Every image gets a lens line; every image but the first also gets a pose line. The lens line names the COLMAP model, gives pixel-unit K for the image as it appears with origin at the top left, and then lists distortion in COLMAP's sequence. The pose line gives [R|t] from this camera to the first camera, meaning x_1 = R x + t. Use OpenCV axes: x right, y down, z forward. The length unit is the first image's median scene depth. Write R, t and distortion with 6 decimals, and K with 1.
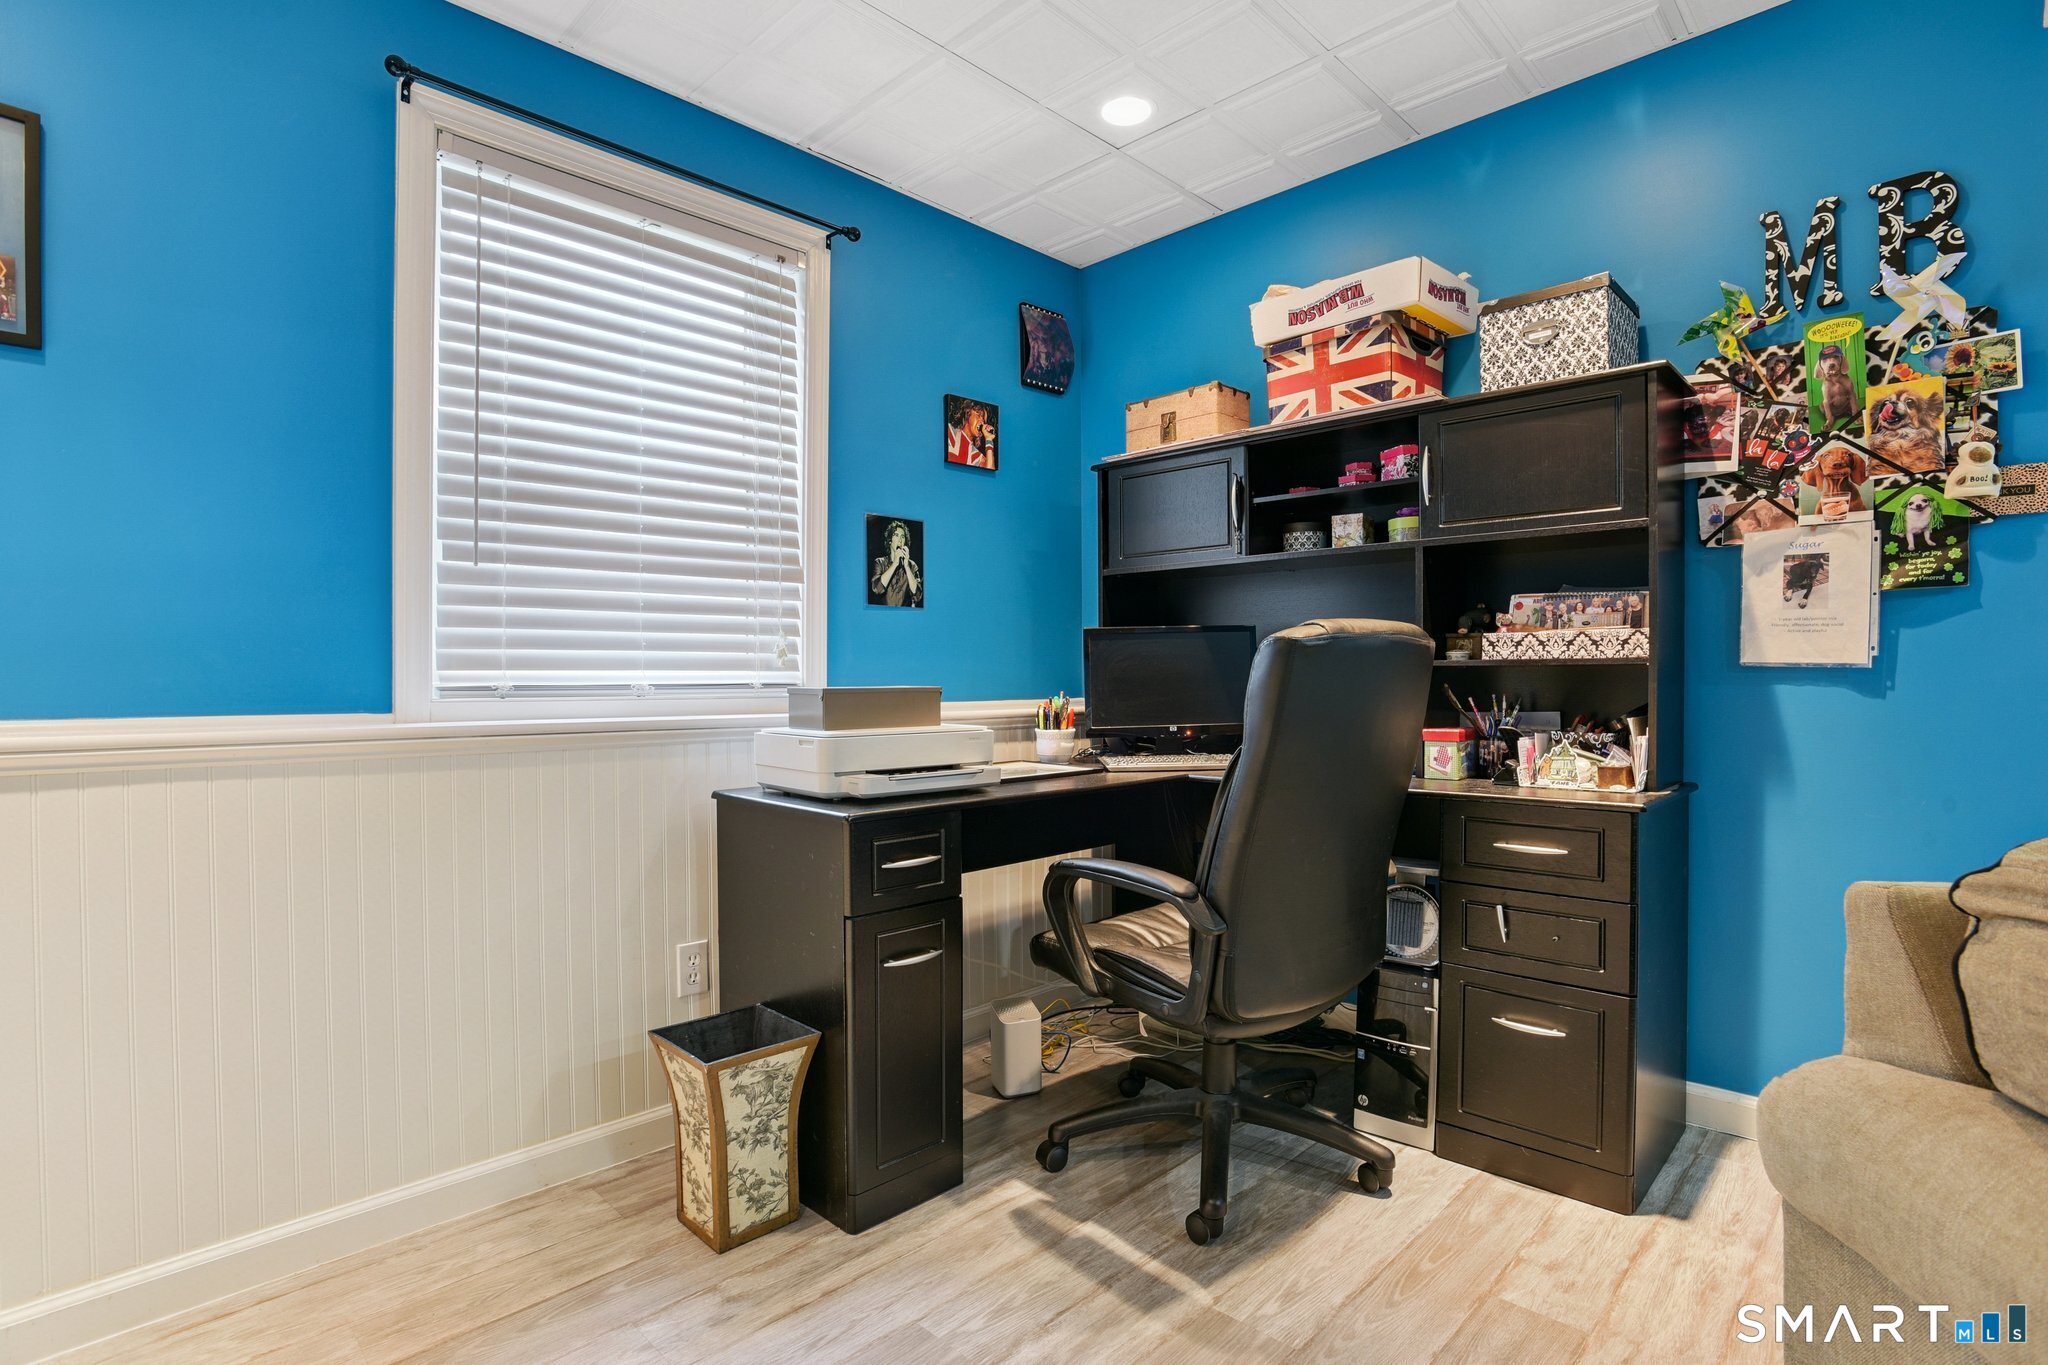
lens RADIAL K [[988.5, 0, 1031.0], [0, 988.5, 682.4], [0, 0, 1]] dist [-0.058270, 0.019655]
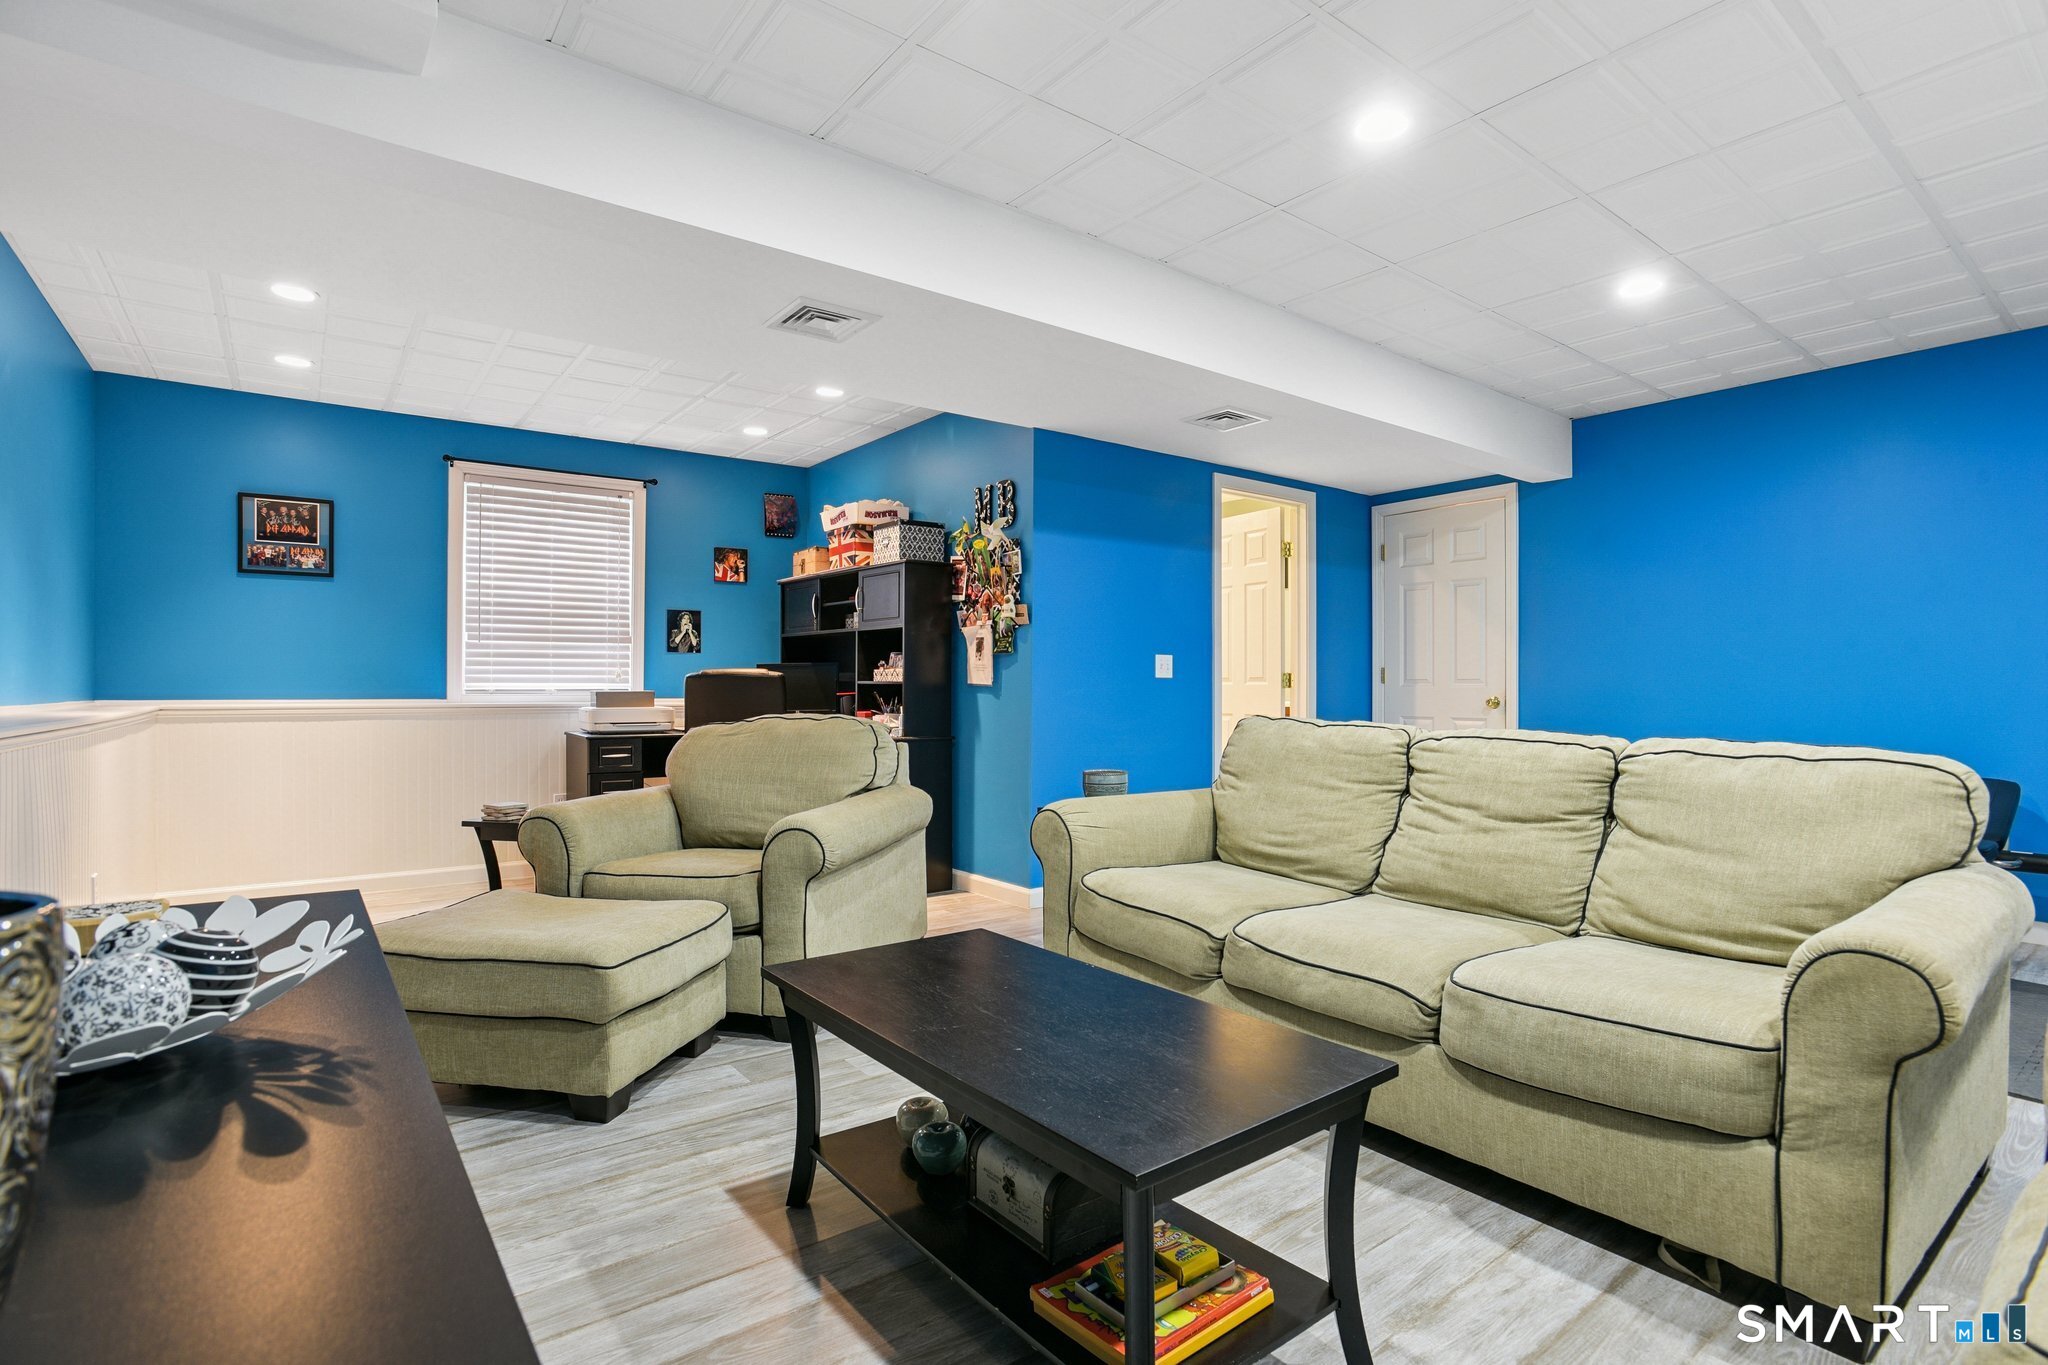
lens RADIAL K [[988.5, 0, 1022.0], [0, 988.5, 680.5], [0, 0, 1]] dist [-0.058270, 0.019655]
pose [[0.988450, 0.005868, -0.151434, 1.086312], [-0.007005, 0.999951, -0.006975, -0.010344], [0.151386, 0.007956, 0.988443, -1.158884]]
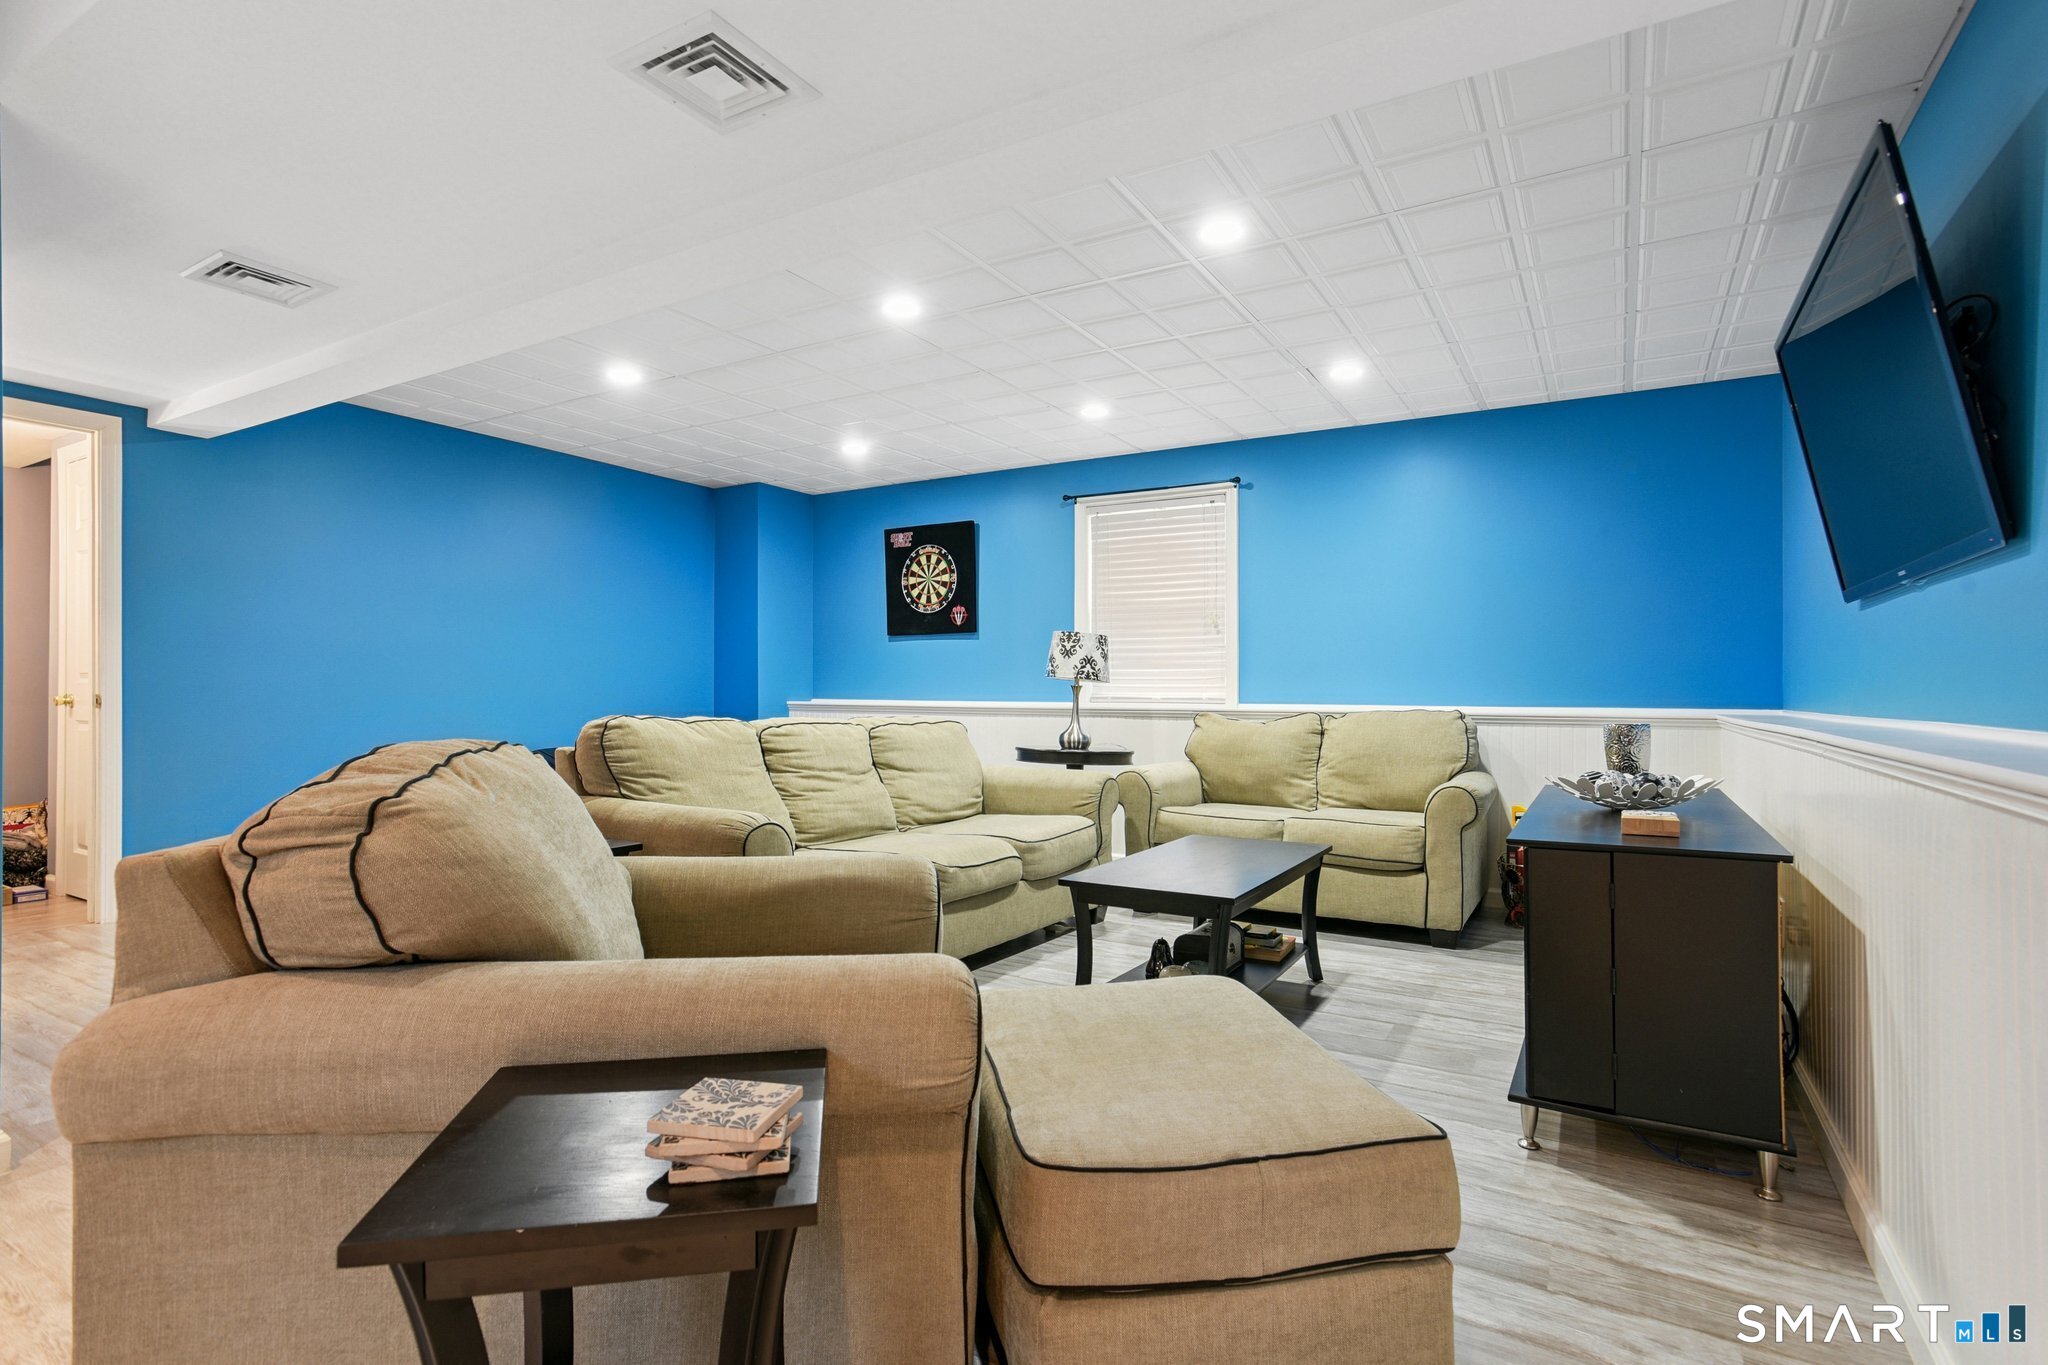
lens RADIAL K [[988.5, 0, 1030.3], [0, 988.5, 688.0], [0, 0, 1]] dist [-0.058270, 0.019655]
pose [[-0.237550, 0.009067, 0.971333, -0.199745], [-0.002283, 0.999948, -0.009892, 0.000691], [-0.971373, -0.004568, -0.237517, 0.057433]]
